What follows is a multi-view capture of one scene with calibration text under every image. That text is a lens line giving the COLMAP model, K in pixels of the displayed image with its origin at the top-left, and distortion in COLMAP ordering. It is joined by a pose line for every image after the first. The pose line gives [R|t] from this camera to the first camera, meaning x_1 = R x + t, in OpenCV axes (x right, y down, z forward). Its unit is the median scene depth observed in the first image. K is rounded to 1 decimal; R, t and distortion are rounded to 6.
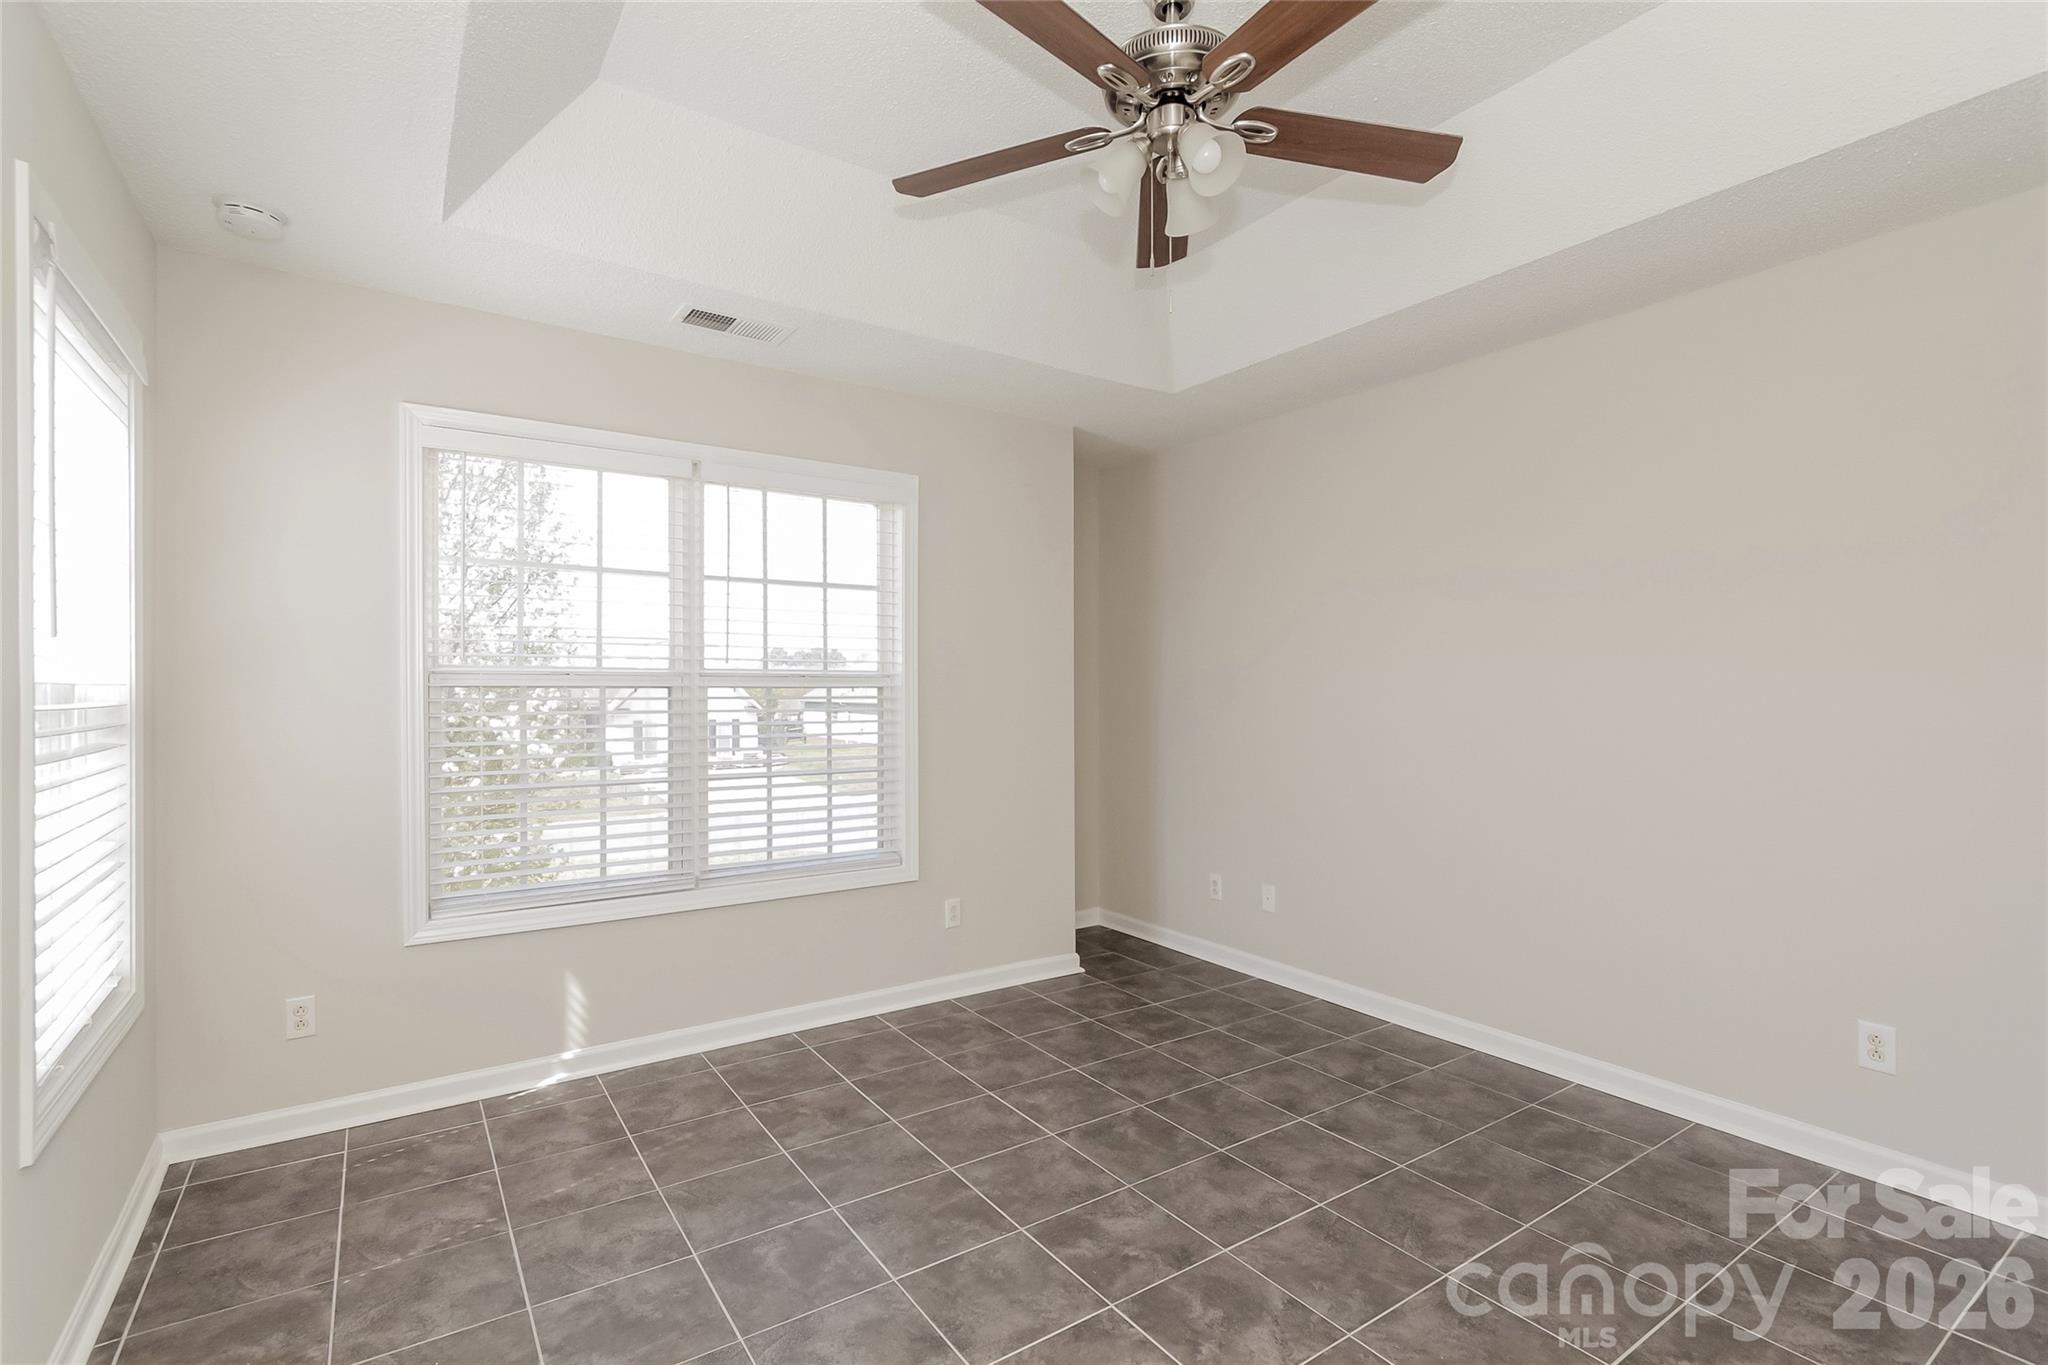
lens RADIAL K [[943.6, 0, 1020.5], [0, 943.6, 690.5], [0, 0, 1]] dist [-0.010736, 0.000178]
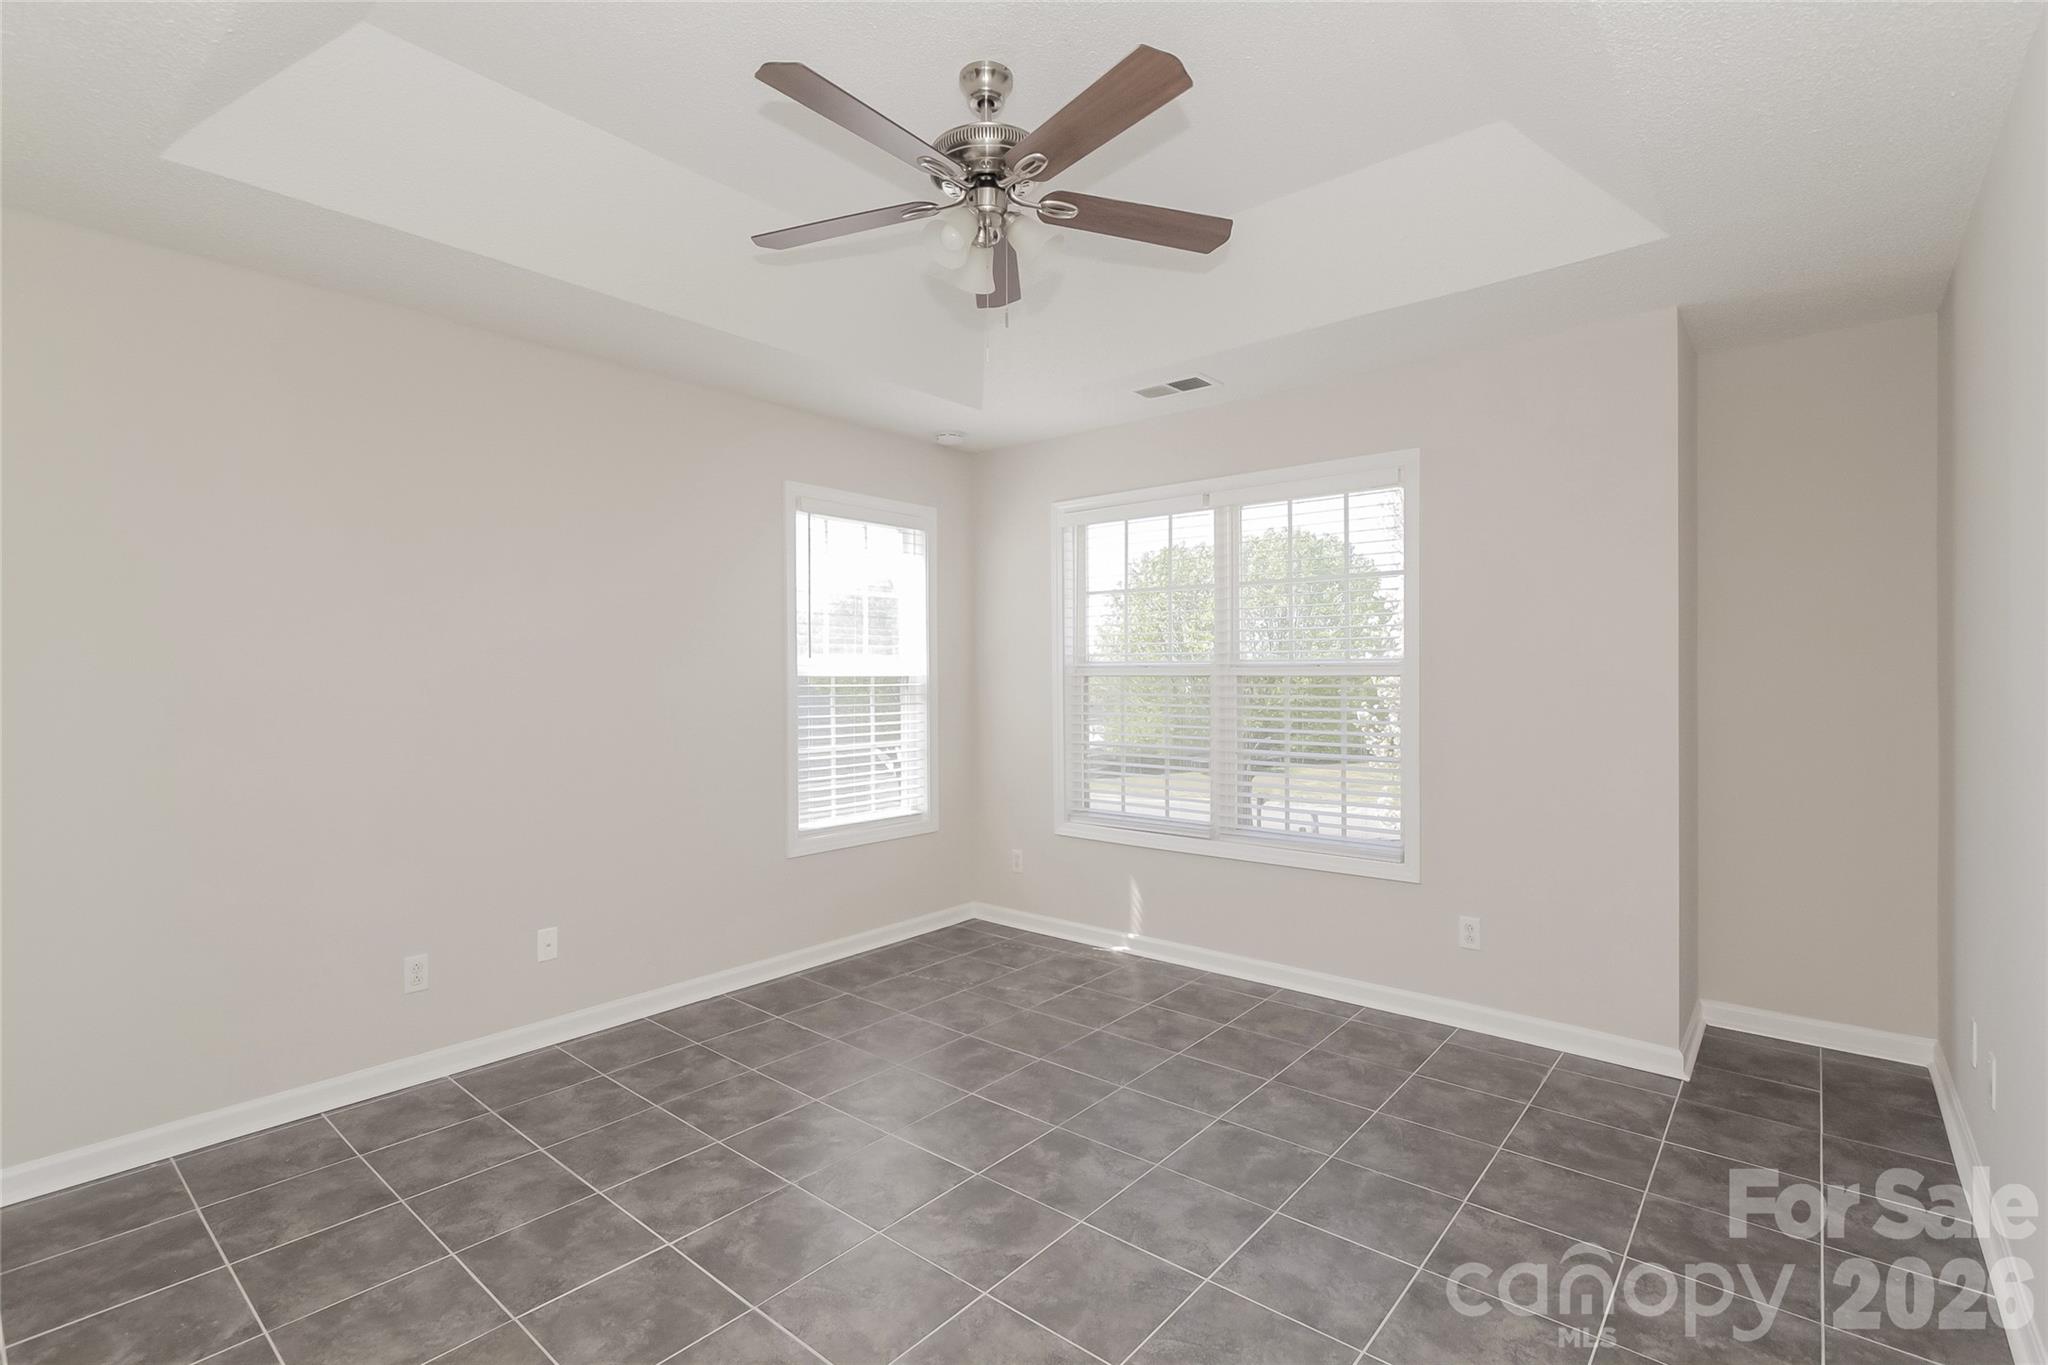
lens RADIAL K [[943.6, 0, 1020.5], [0, 943.6, 690.5], [0, 0, 1]] dist [-0.010736, 0.000178]
pose [[0.262541, 0.017296, -0.964766, 0.767857], [-0.000330, 0.999841, 0.017835, -0.007032], [0.964921, -0.004364, 0.262505, 0.426664]]
